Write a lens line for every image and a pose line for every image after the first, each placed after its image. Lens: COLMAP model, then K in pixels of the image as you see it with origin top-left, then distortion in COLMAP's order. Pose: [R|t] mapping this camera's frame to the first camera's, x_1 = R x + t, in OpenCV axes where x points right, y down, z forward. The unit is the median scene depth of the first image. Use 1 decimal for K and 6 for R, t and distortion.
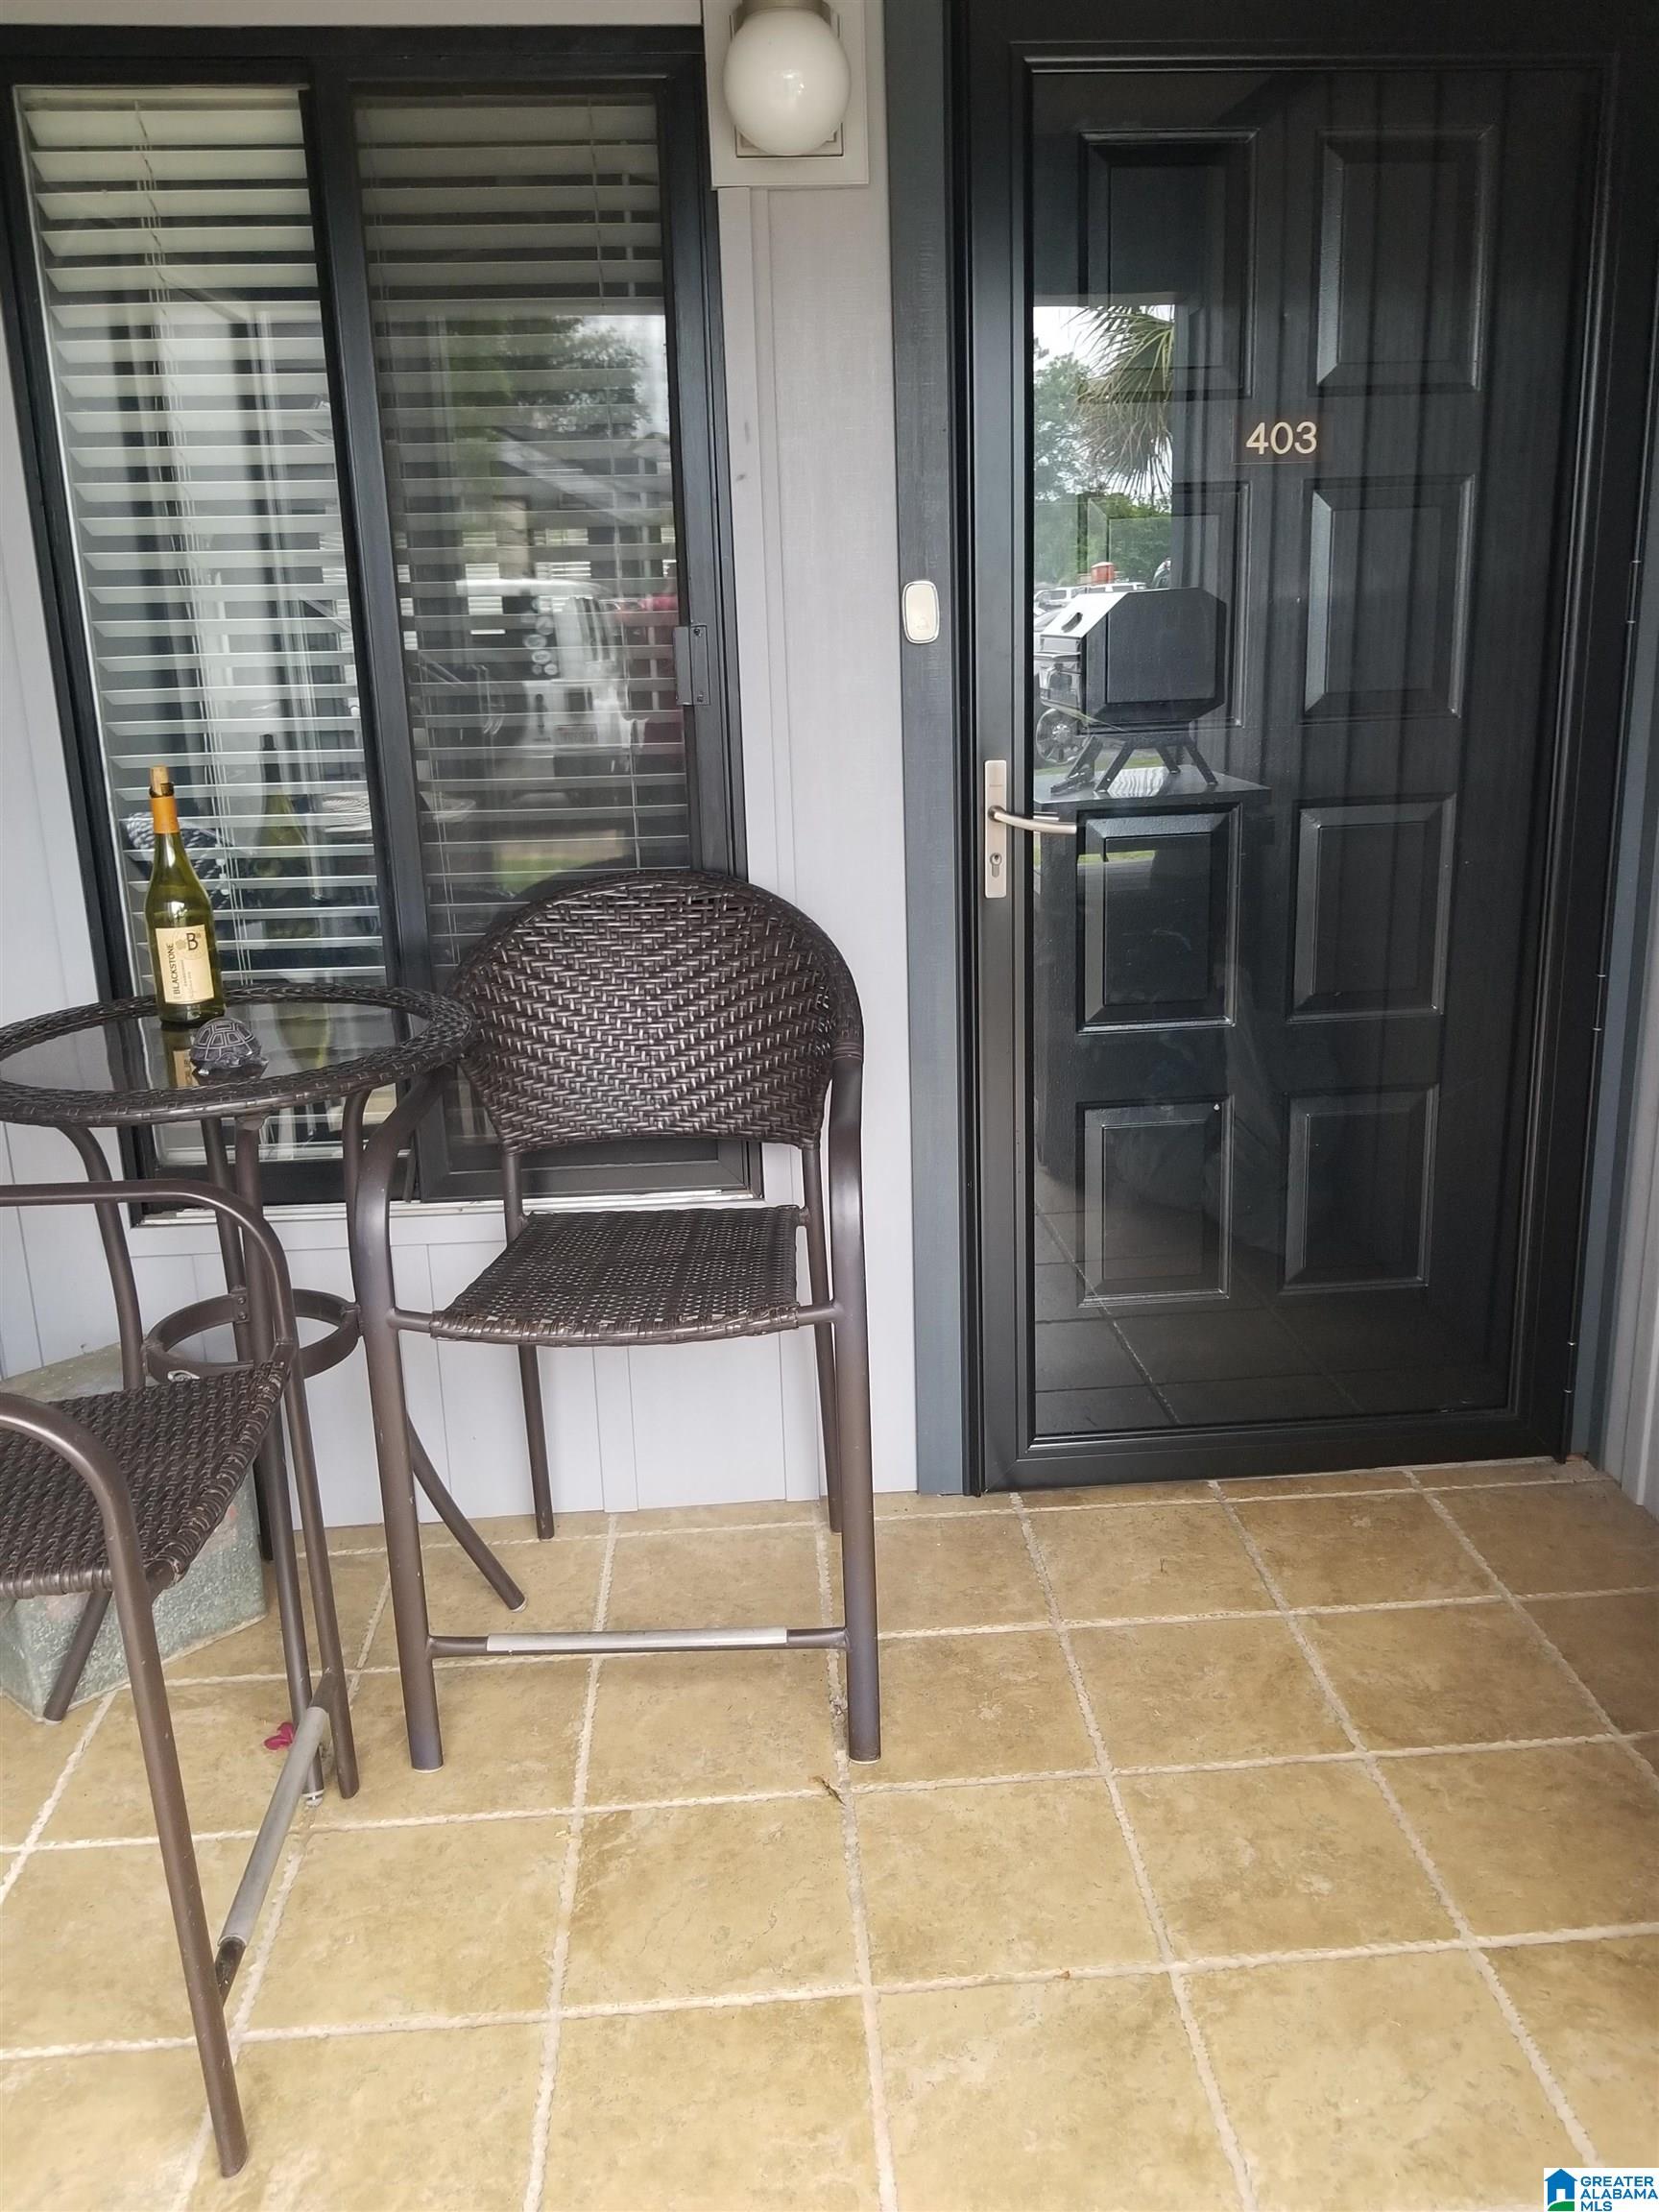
lens RADIAL K [[1831.5, 0, 895.0], [0, 1831.5, 1094.5], [0, 0, 1]] dist [0.080810, -0.131621]
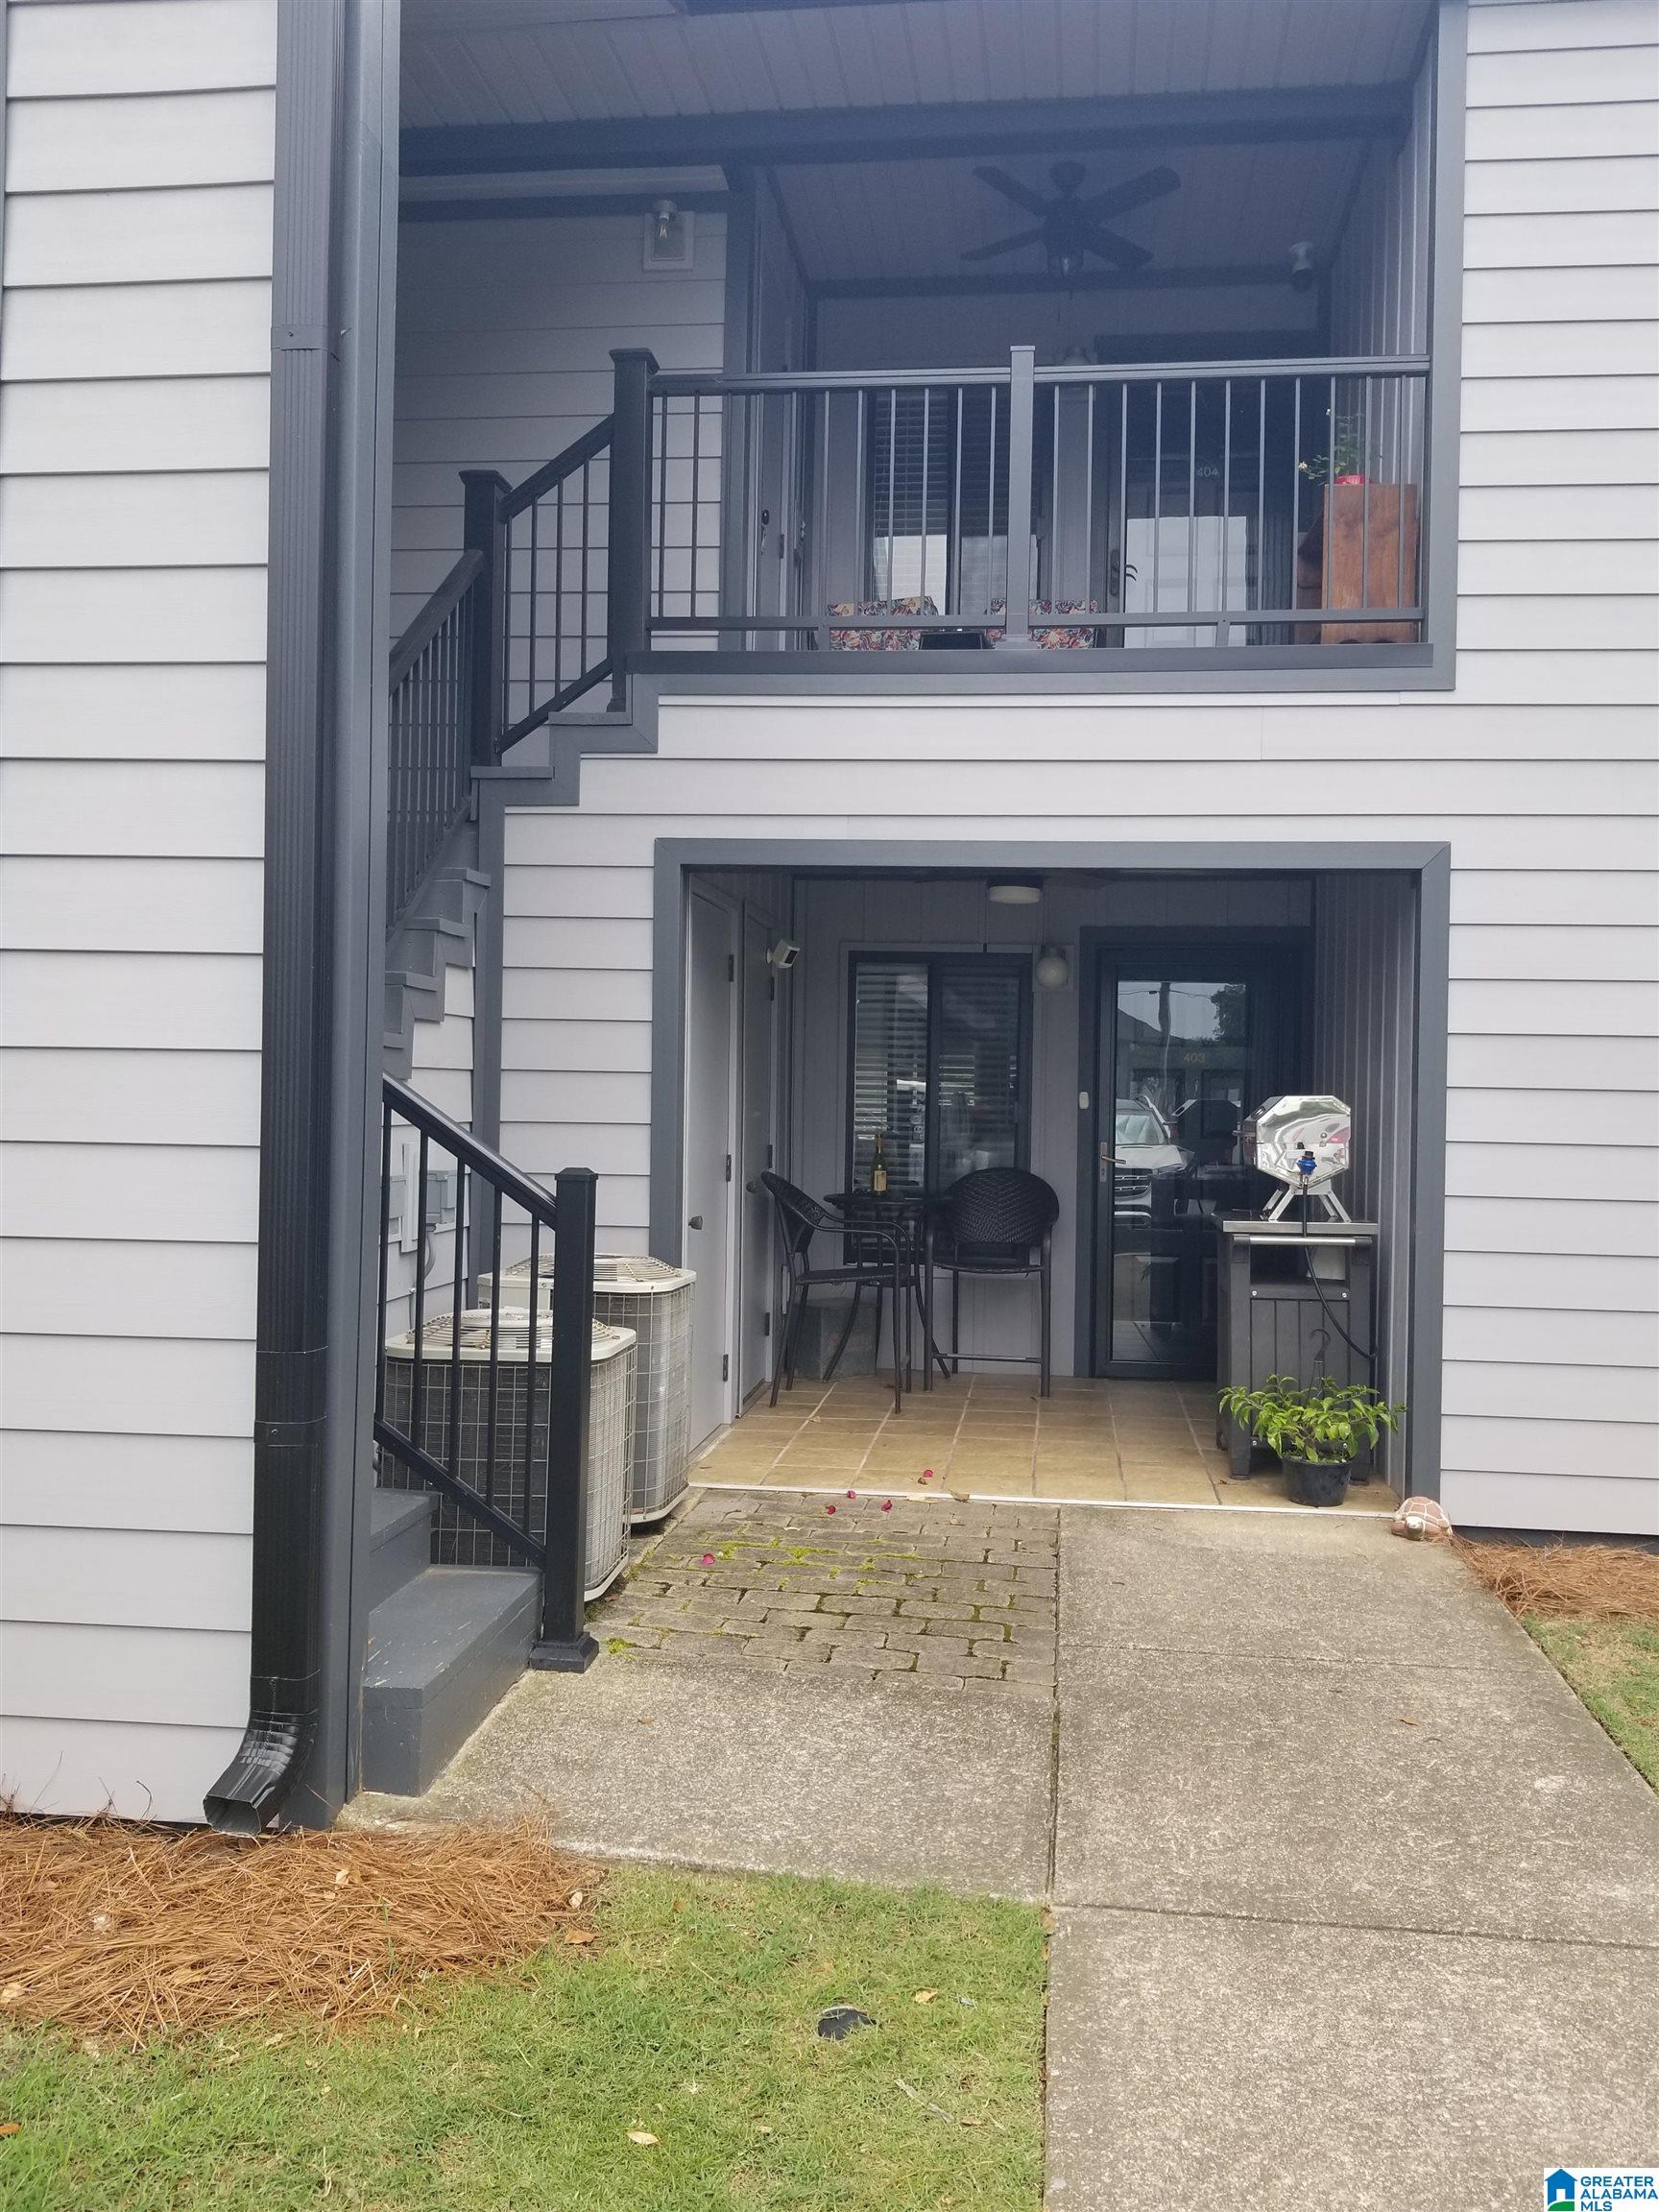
lens RADIAL K [[2064.3, 0, 884.2], [0, 2064.3, 1104.7], [0, 0, 1]] dist [0.117798, -0.215239]
pose [[0.980413, 0.042204, -0.192377, 0.421265], [-0.090622, 0.963898, -0.250377, 0.813913], [0.174865, 0.262906, 0.948843, -2.976912]]
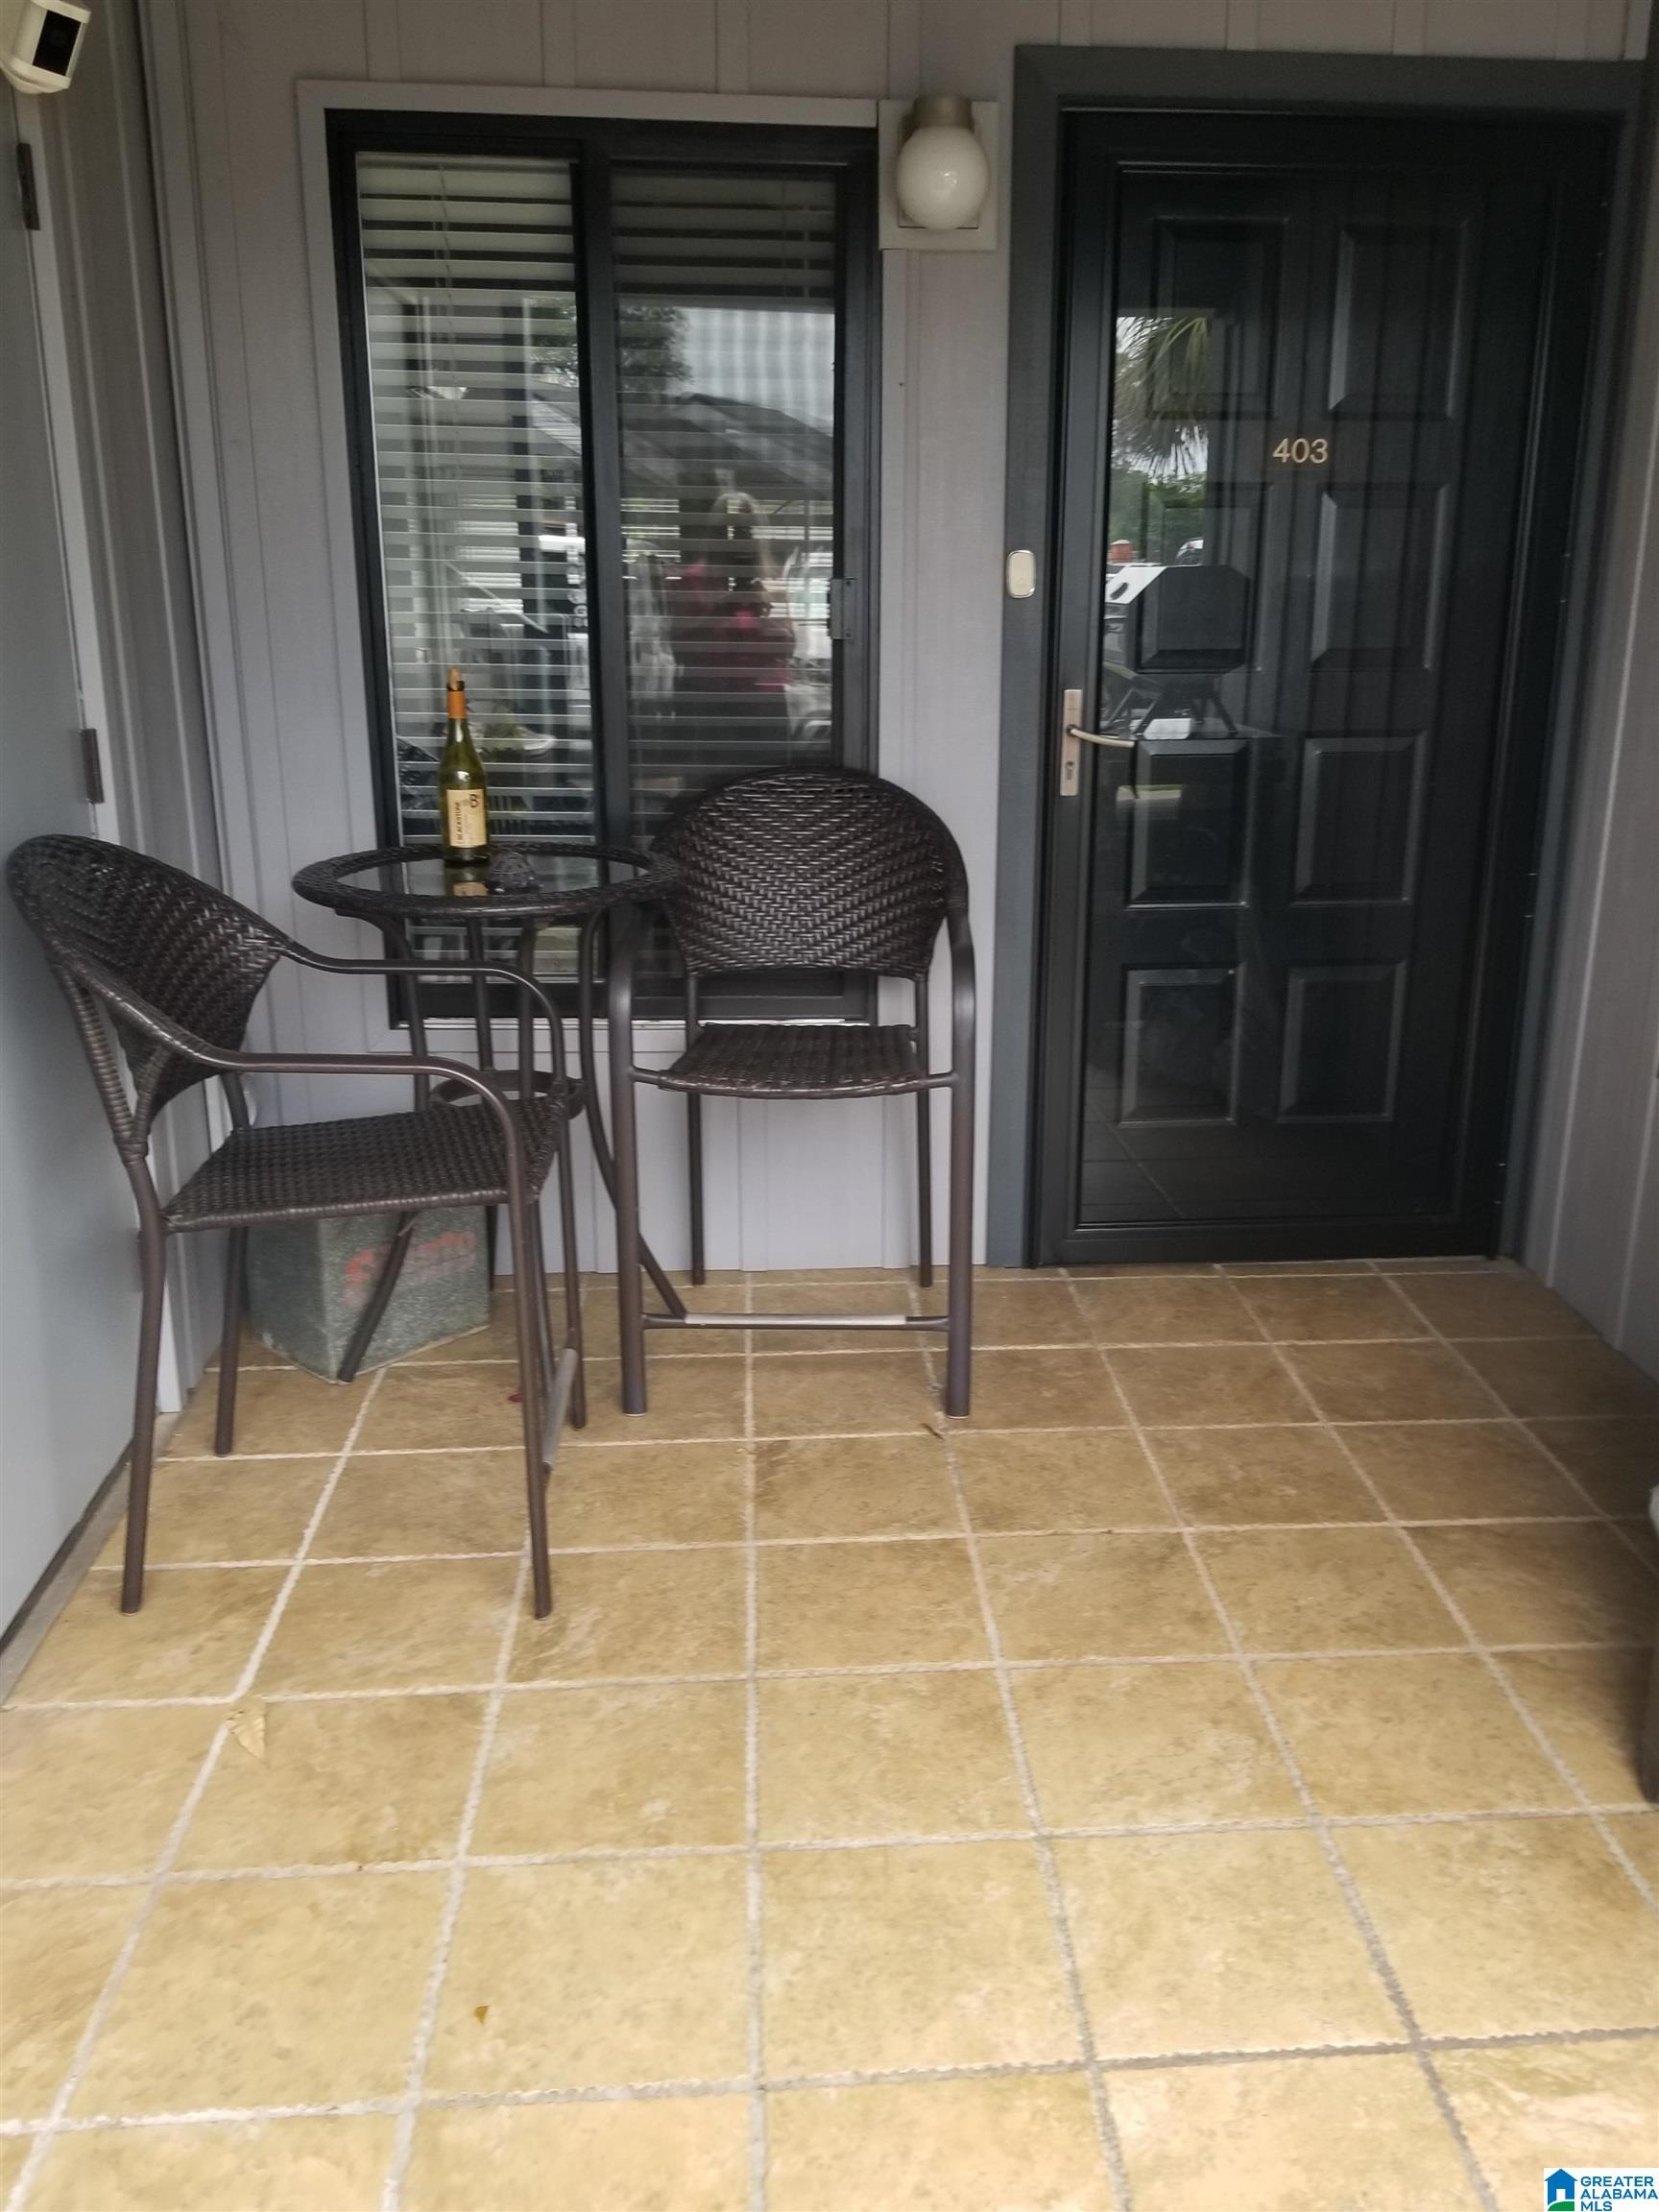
lens RADIAL K [[1812.4, 0, 906.4], [0, 1812.4, 1051.6], [0, 0, 1]] dist [0.090934, -0.142521]
pose [[0.999364, 0.035443, 0.003881, -0.063280], [-0.035426, 0.999363, -0.004374, 0.090497], [-0.004033, 0.004234, 0.999983, -0.312089]]
